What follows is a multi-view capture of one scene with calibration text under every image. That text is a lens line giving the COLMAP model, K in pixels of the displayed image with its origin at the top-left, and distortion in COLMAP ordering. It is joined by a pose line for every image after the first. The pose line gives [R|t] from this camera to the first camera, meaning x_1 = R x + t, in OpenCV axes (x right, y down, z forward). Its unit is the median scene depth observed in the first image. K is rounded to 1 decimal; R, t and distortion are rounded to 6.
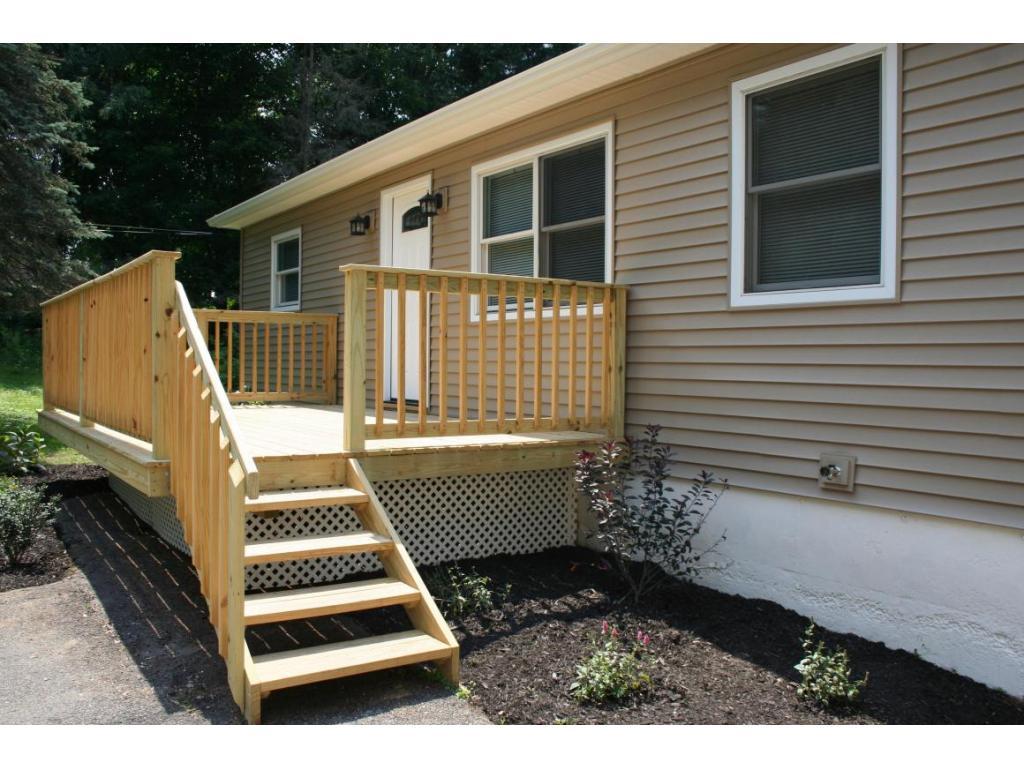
lens RADIAL K [[883.4, 0, 512.0], [0, 883.4, 384.0], [0, 0, 1]] dist [-0.151182, 0.162566]
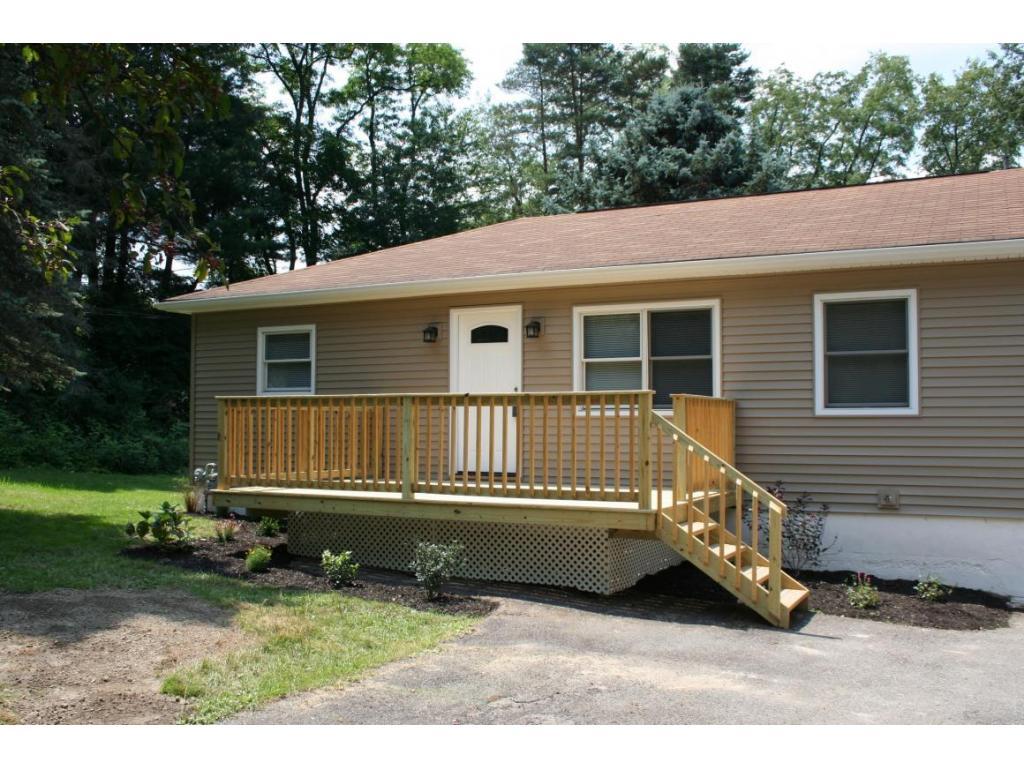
lens RADIAL K [[993.7, 0, 512.0], [0, 993.7, 384.0], [0, 0, 1]] dist [-0.085121, 0.007609]
pose [[0.883612, 0.017194, 0.467904, -1.117171], [0.014941, 0.997781, -0.064881, -0.023961], [-0.467982, 0.064321, 0.881394, -0.468276]]
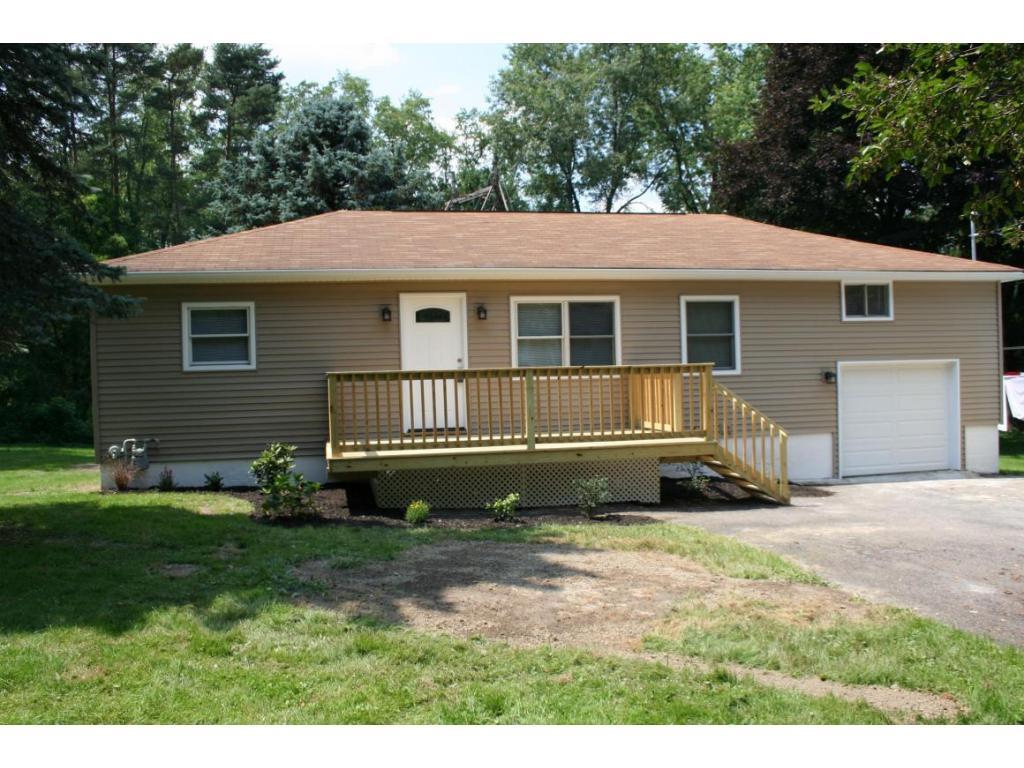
lens RADIAL K [[883.4, 0, 512.0], [0, 883.4, 384.0], [0, 0, 1]] dist [-0.151182, 0.162566]
pose [[0.388291, -0.027108, 0.921138, -2.212289], [0.054325, 0.998502, 0.006485, -0.094357], [-0.919934, 0.047523, 0.389182, 0.351383]]
